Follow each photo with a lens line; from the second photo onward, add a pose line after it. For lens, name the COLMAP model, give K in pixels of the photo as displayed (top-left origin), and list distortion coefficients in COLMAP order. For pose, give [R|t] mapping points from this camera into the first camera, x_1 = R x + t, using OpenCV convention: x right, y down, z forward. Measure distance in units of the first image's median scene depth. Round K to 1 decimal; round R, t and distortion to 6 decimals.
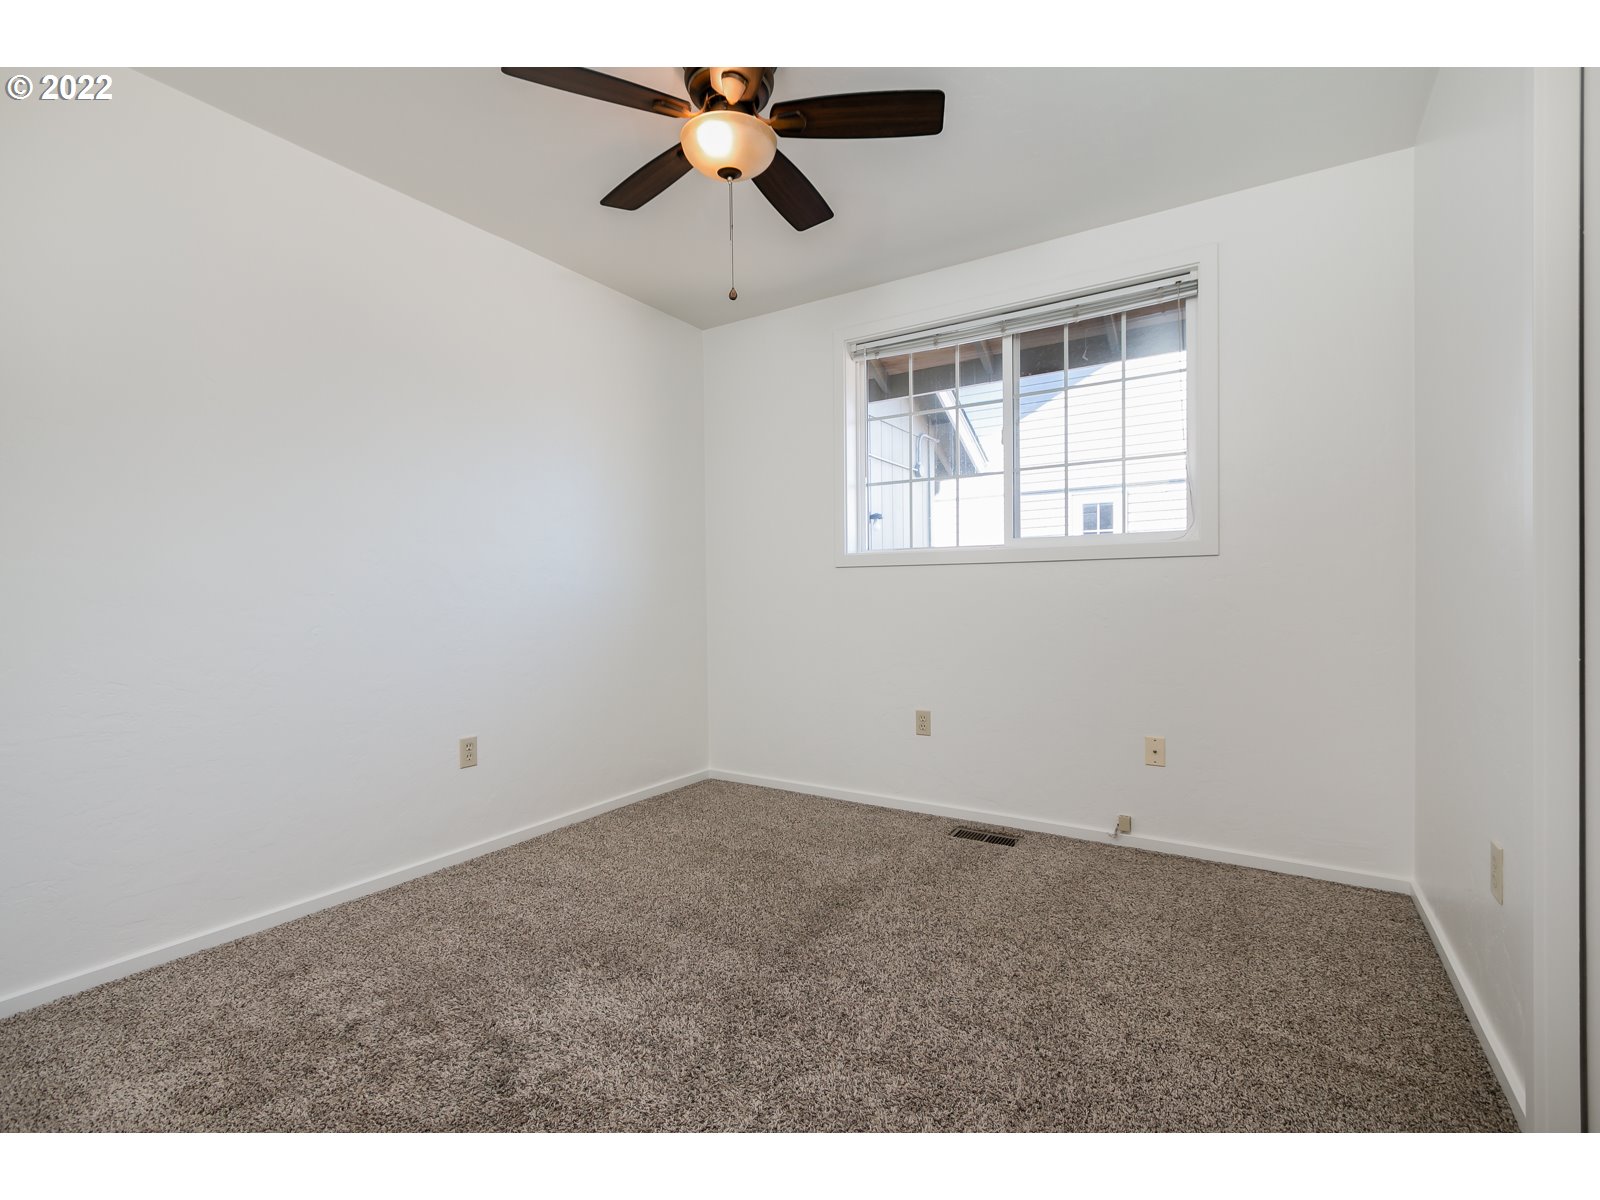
lens RADIAL K [[729.2, 0, 800.0], [0, 729.2, 600.0], [0, 0, 1]] dist [-0.002842, -0.000326]
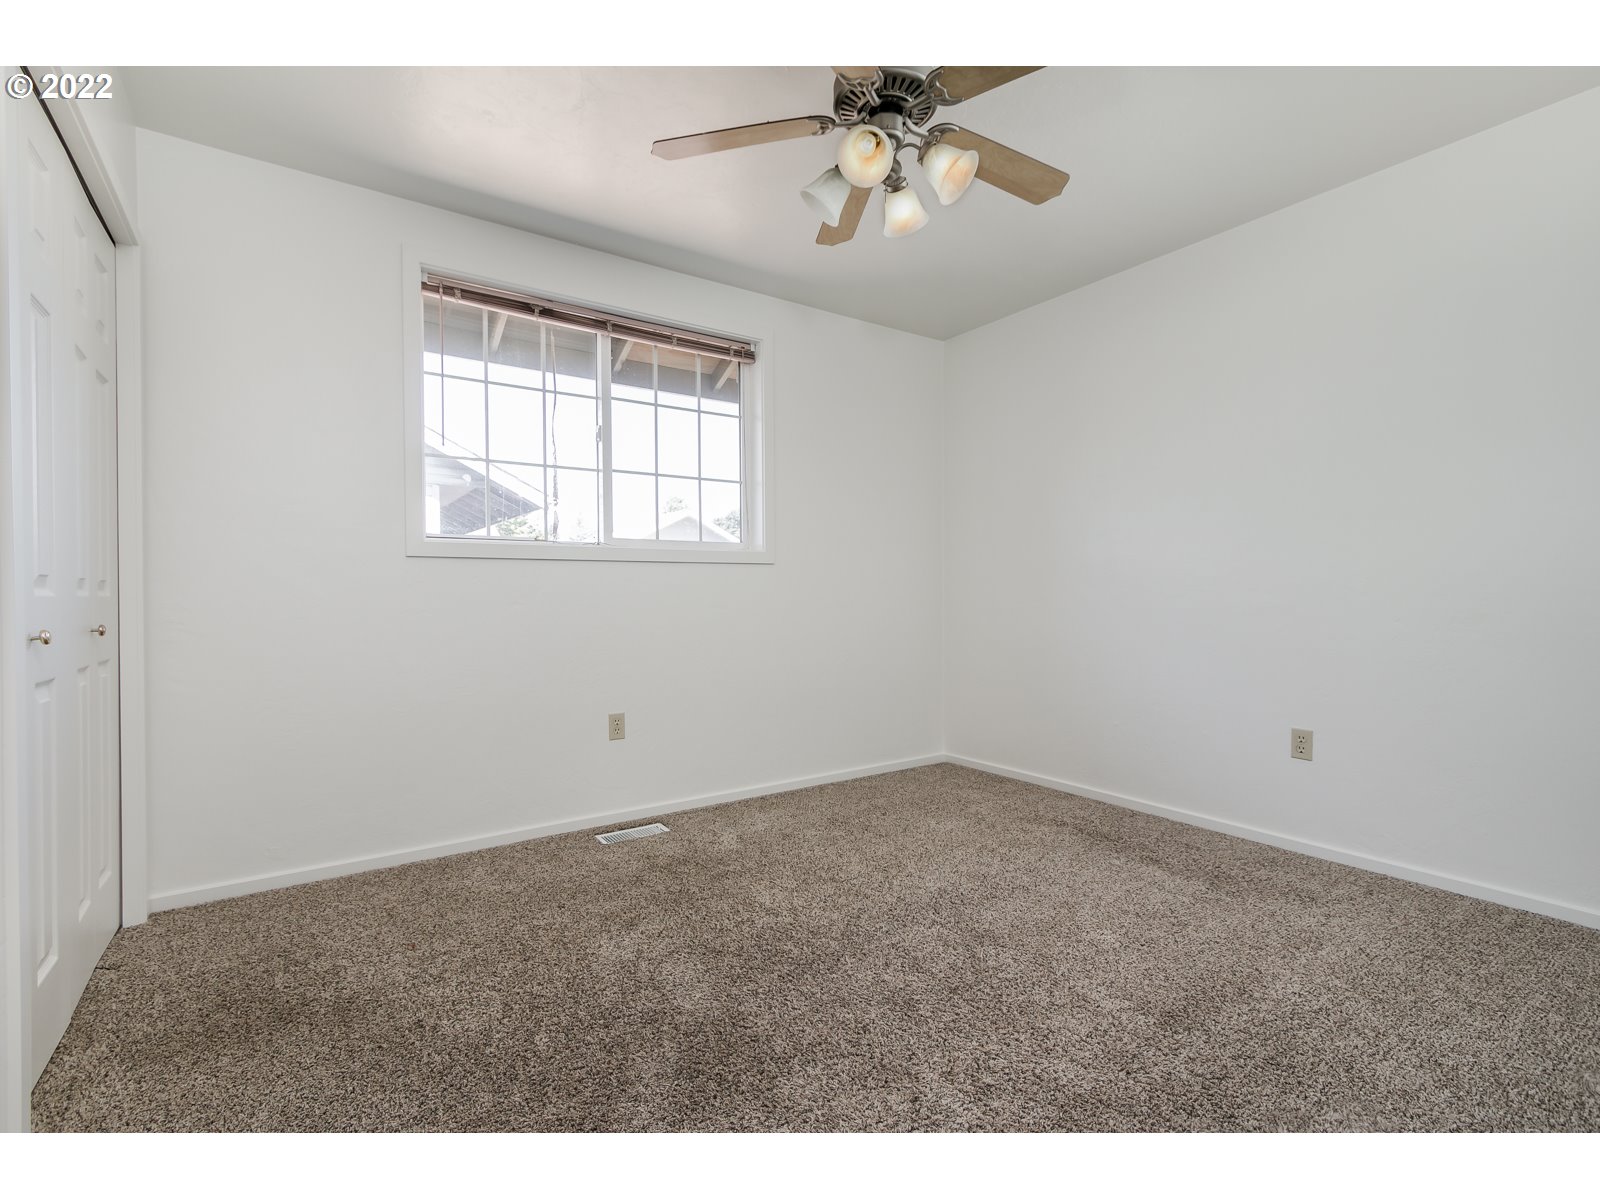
lens RADIAL K [[729.2, 0, 800.0], [0, 729.2, 600.0], [0, 0, 1]] dist [-0.002842, -0.000326]
pose [[0.379576, -0.002808, 0.925156, -0.606268], [0.005788, 0.999983, 0.000661, 0.003907], [-0.925142, 0.005104, 0.379586, 0.406335]]
